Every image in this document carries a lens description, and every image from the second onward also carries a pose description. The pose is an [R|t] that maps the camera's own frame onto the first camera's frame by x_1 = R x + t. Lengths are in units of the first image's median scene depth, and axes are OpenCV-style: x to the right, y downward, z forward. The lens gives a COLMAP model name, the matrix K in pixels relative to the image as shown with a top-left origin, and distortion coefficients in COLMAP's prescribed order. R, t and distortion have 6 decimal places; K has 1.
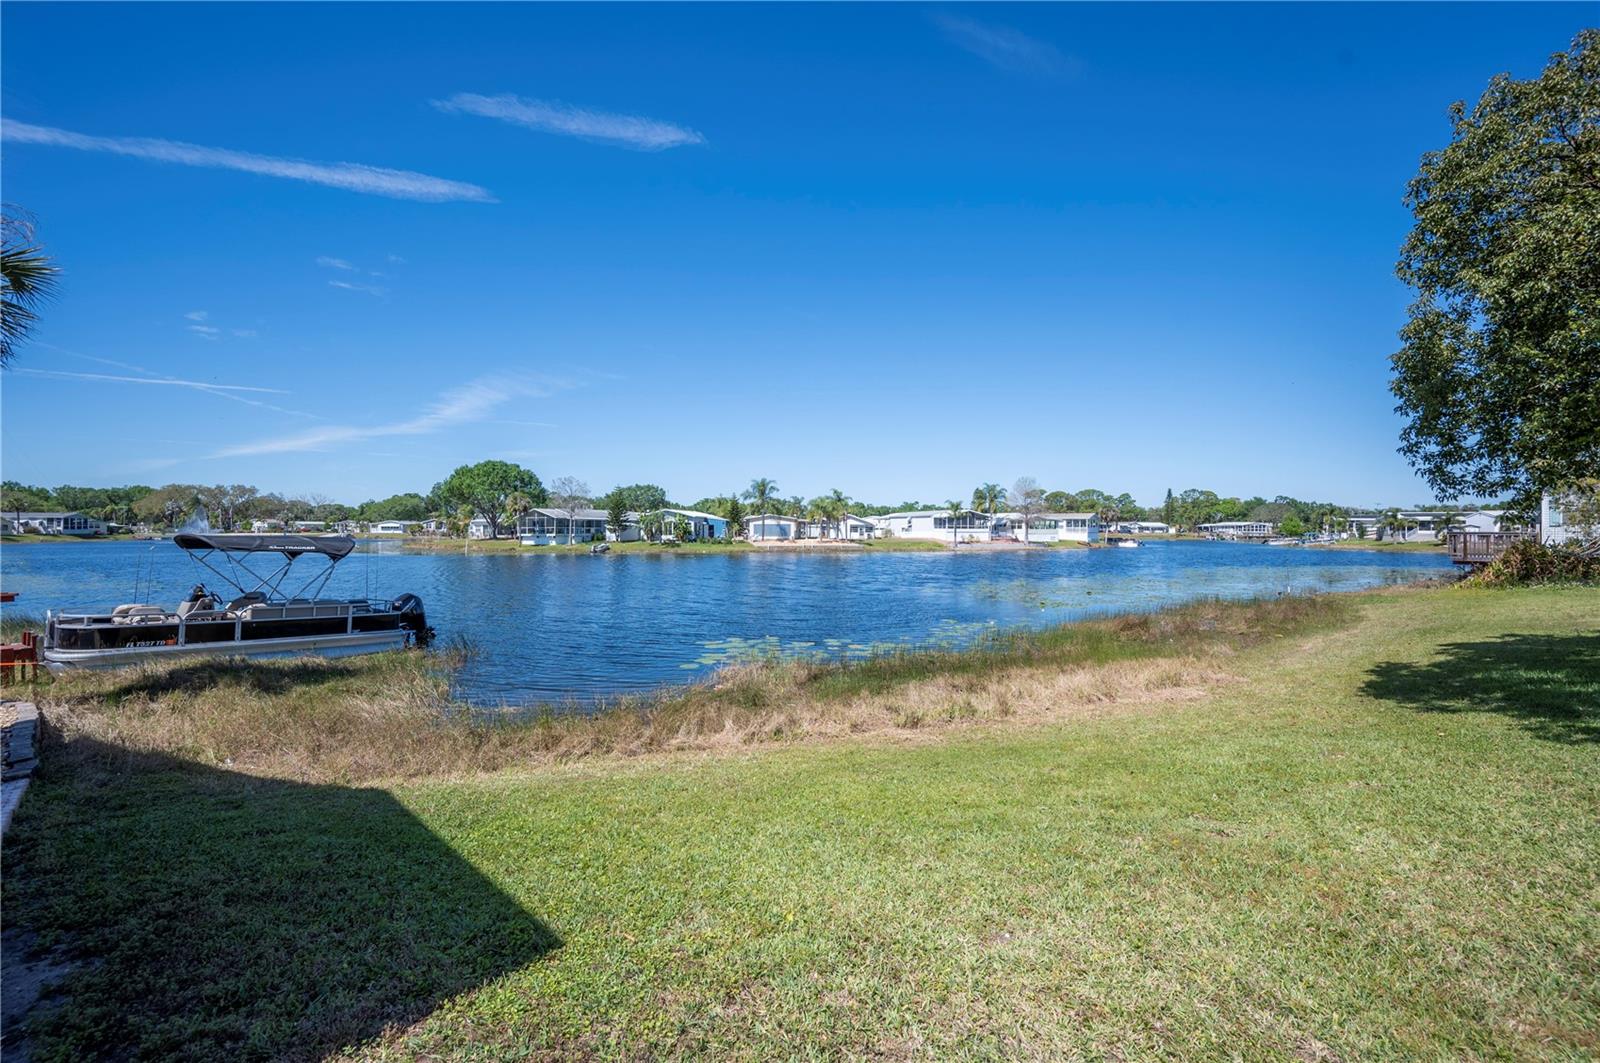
lens RADIAL K [[657.0, 0, 817.4], [0, 657.0, 532.3], [0, 0, 1]] dist [0.015749, -0.000132]
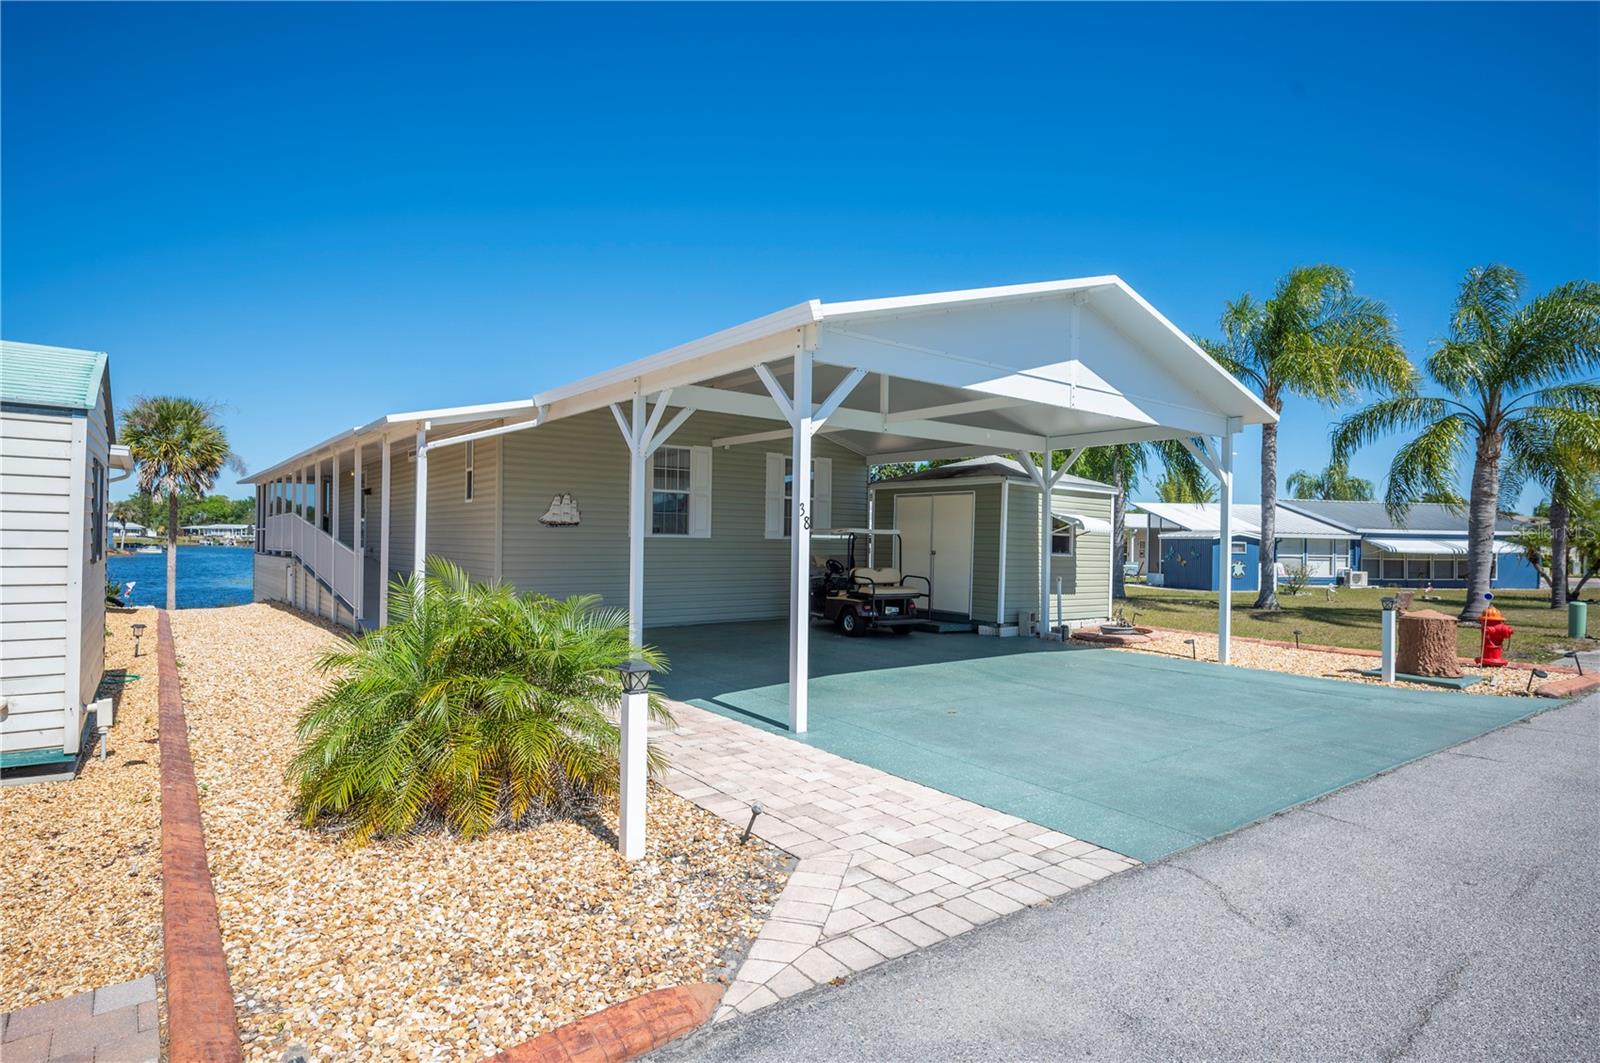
lens RADIAL K [[843.3, 0, 823.3], [0, 843.3, 537.5], [0, 0, 1]] dist [-0.002940, -0.000857]
pose [[0.331641, 0.008398, 0.943368, -0.299977], [-0.010893, 0.999928, -0.005072, -0.002647], [-0.943343, -0.008594, 0.331709, -0.199605]]
